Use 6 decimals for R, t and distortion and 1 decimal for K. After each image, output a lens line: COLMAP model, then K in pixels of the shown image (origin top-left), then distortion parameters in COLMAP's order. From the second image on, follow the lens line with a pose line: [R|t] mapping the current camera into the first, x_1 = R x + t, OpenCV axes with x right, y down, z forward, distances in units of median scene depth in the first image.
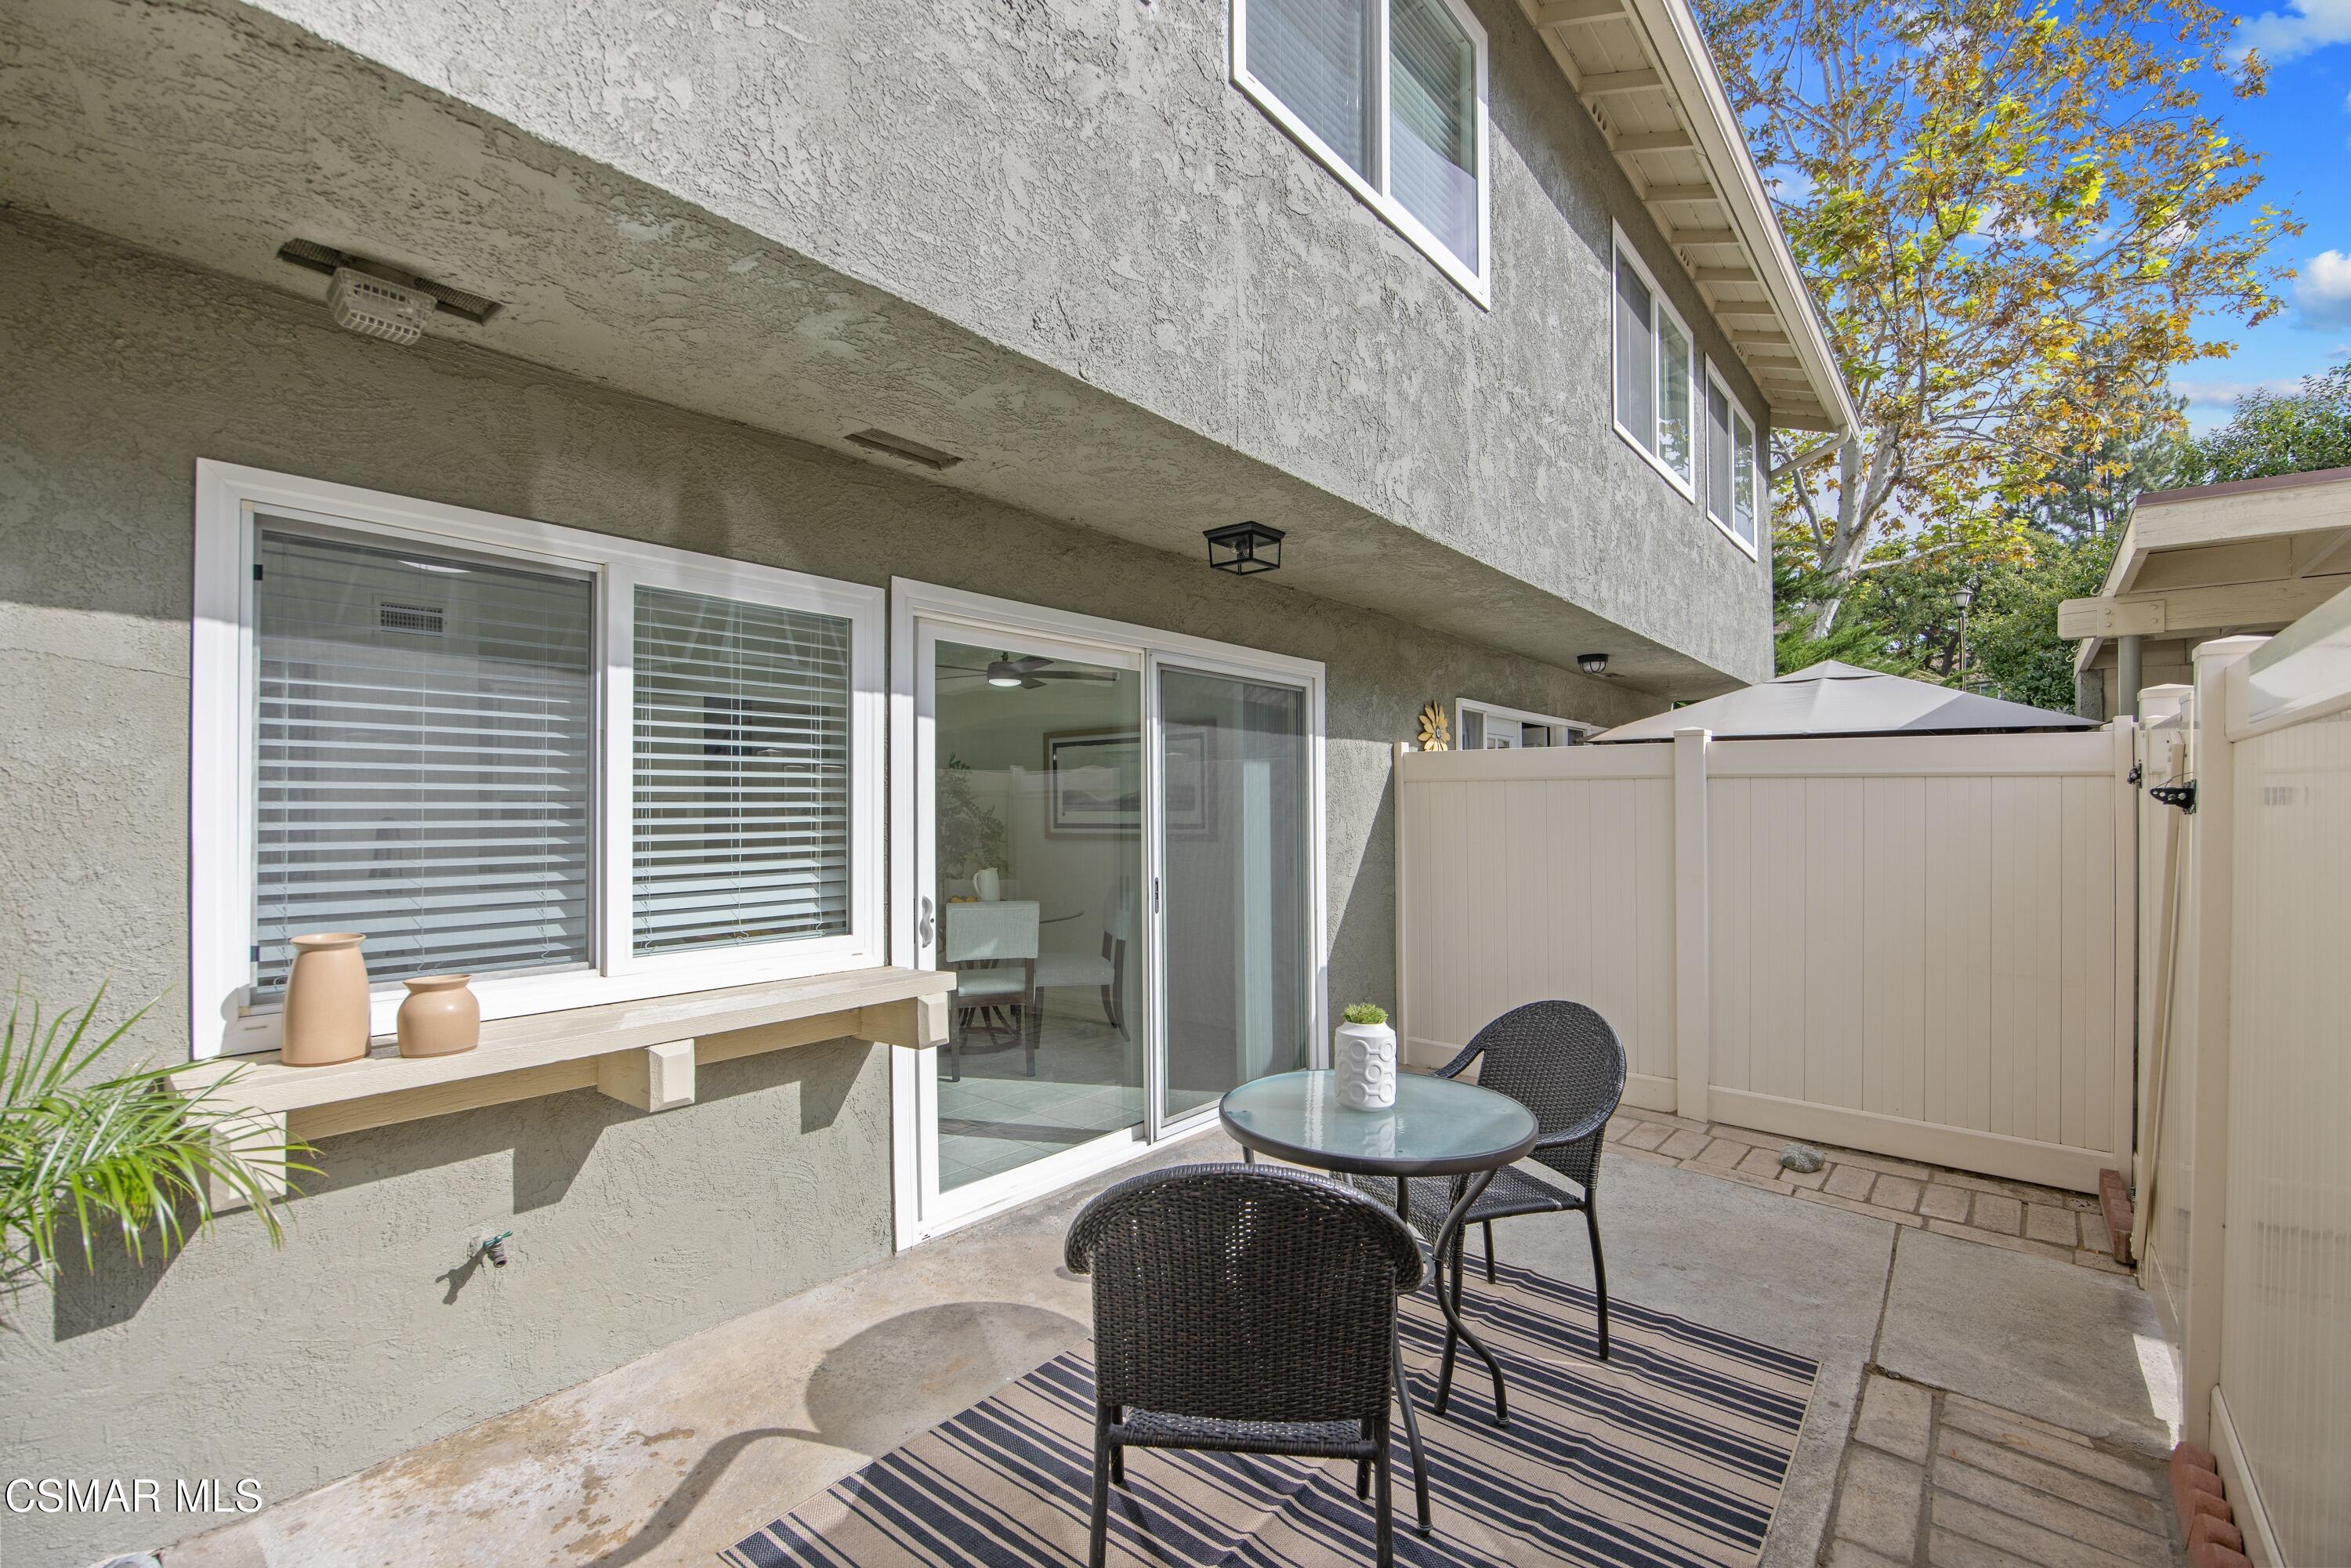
lens RADIAL K [[1007.9, 0, 1178.8], [0, 1007.9, 804.0], [0, 0, 1]] dist [-0.021466, 0.000110]
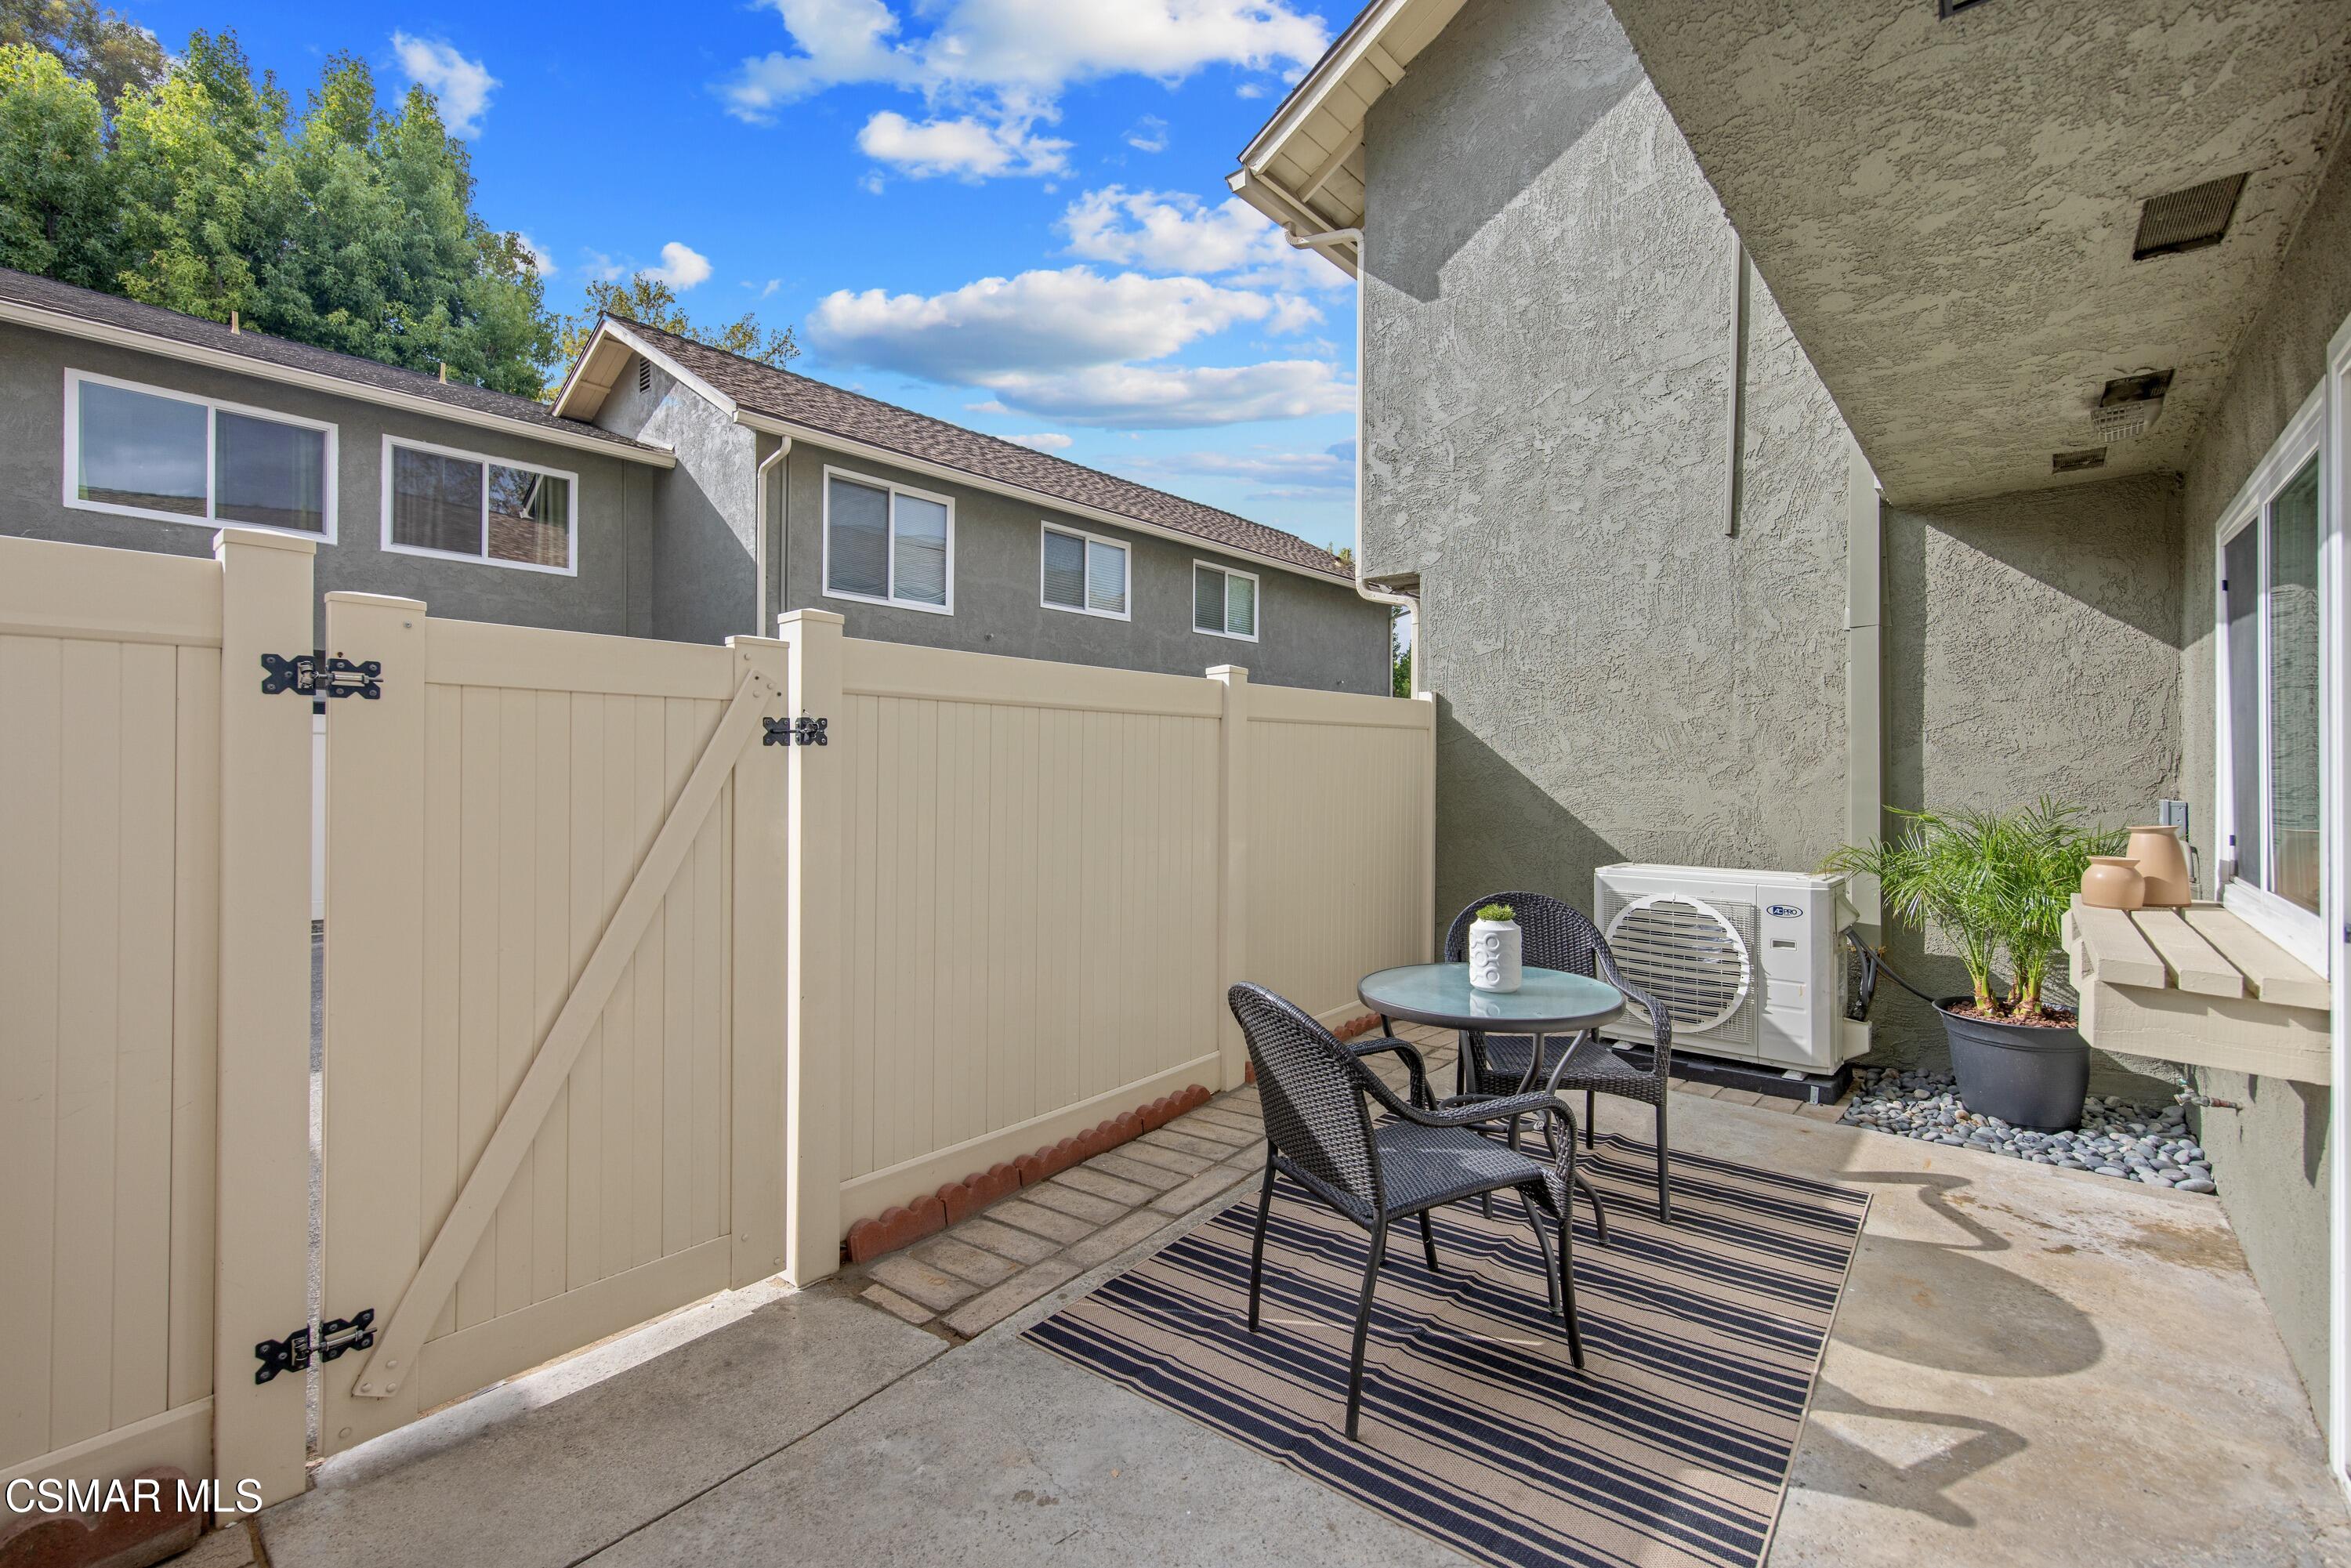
lens RADIAL K [[1010.7, 0, 1178.2], [0, 1010.7, 761.8], [0, 0, 1]] dist [0.007445, -0.000106]
pose [[-0.999959, 0.000687, 0.009016, 0.419405], [0.000542, 0.999871, -0.016039, 0.037147], [-0.009026, -0.016034, -0.999831, 1.672775]]
